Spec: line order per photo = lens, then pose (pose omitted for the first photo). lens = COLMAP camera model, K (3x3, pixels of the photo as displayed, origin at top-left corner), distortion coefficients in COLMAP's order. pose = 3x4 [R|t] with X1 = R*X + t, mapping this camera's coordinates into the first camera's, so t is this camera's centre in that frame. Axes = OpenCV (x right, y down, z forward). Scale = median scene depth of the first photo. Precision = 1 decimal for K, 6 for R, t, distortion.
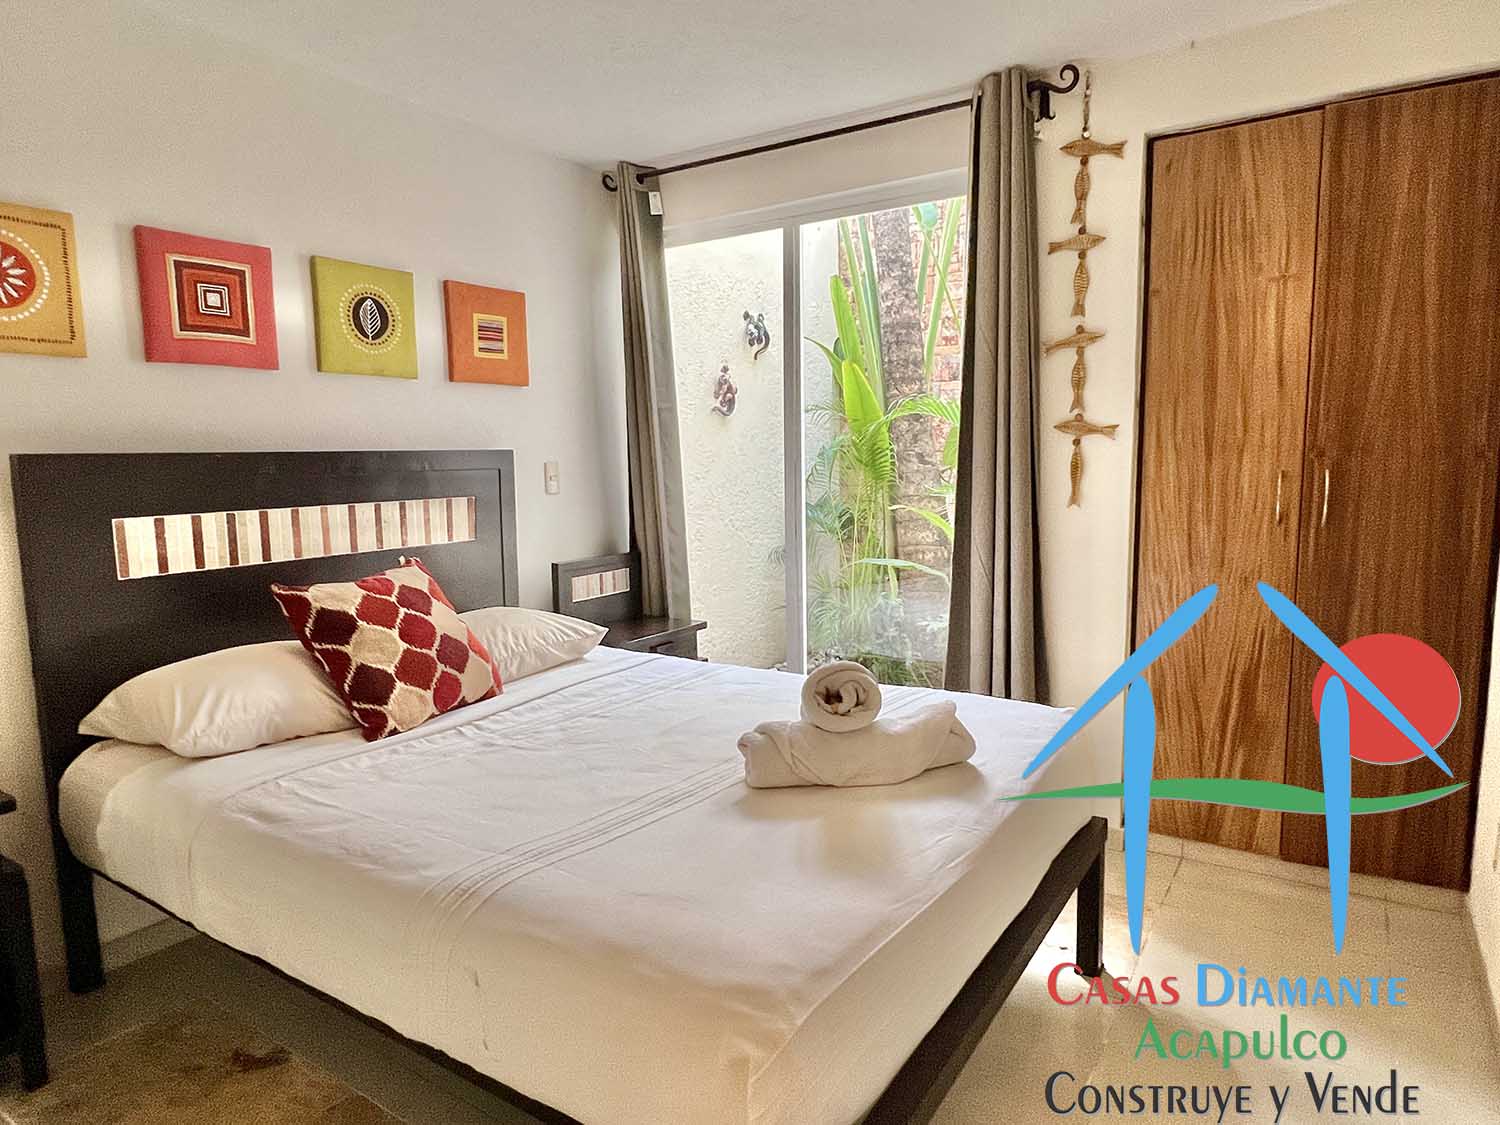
lens RADIAL K [[910.8, 0, 748.0], [0, 910.8, 559.0], [0, 0, 1]] dist [-0.001119, -0.002186]
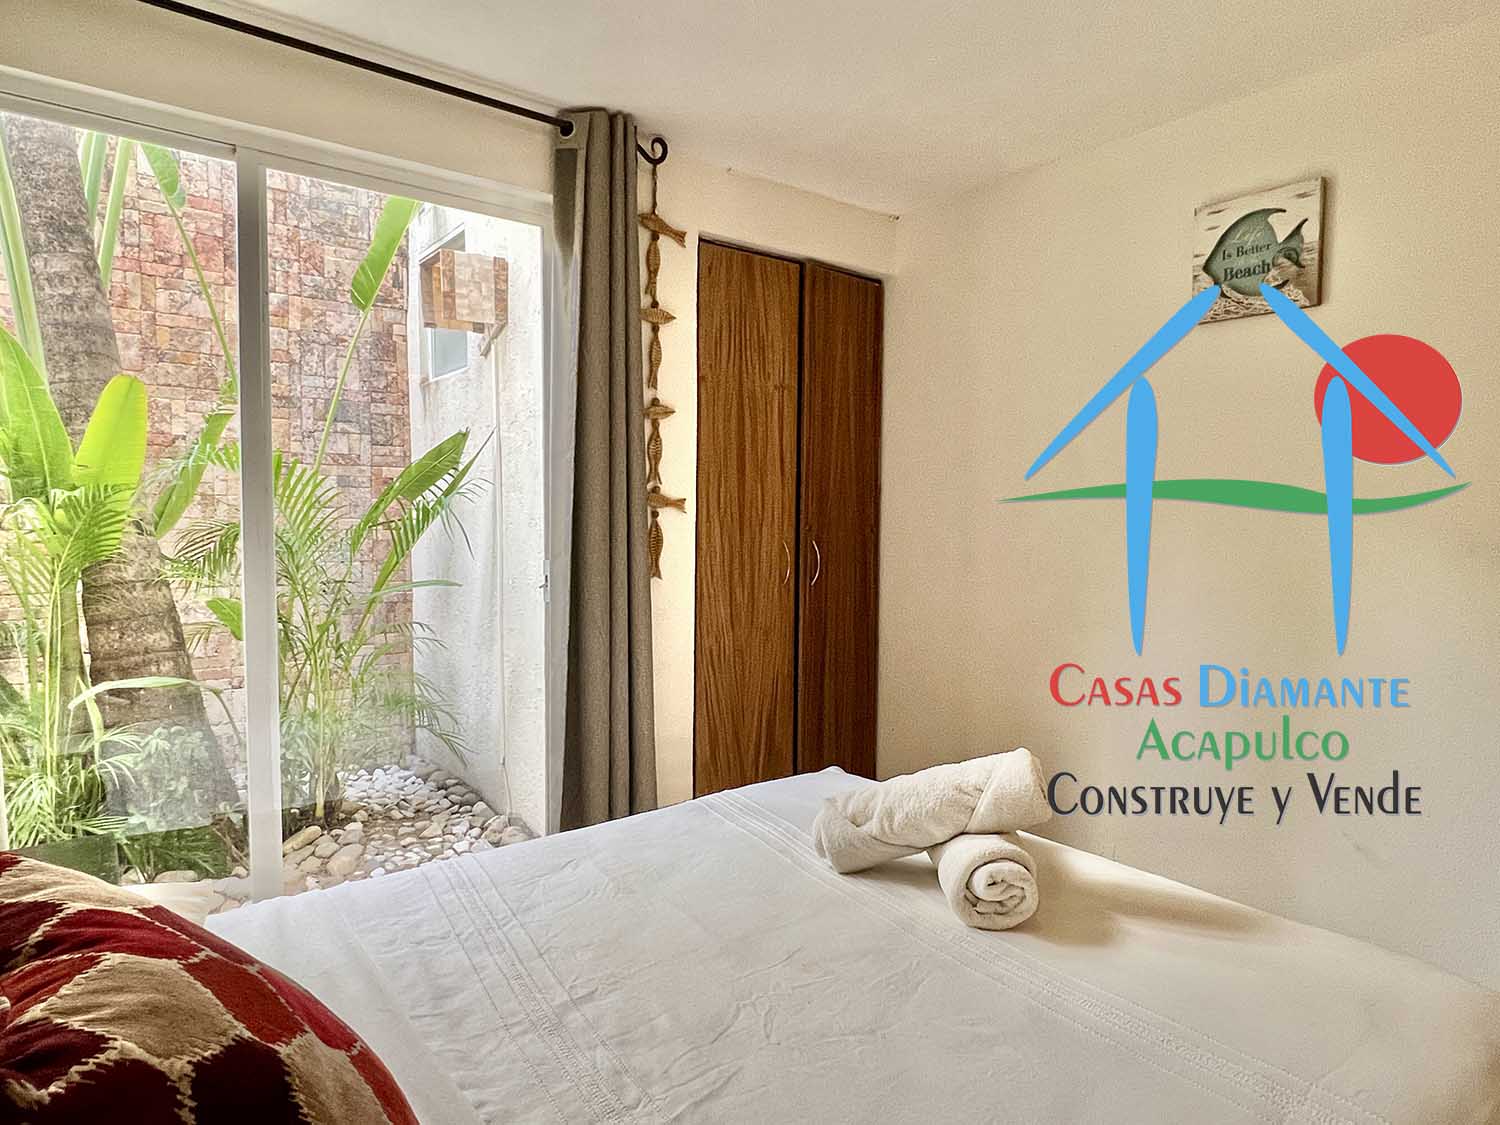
lens RADIAL K [[910.8, 0, 747.5], [0, 910.8, 562.2], [0, 0, 1]] dist [-0.001119, -0.002186]
pose [[0.316752, -0.032643, 0.947947, -0.567512], [0.097250, 0.995258, 0.001777, -0.072283], [-0.943510, 0.091625, 0.318424, 0.622983]]
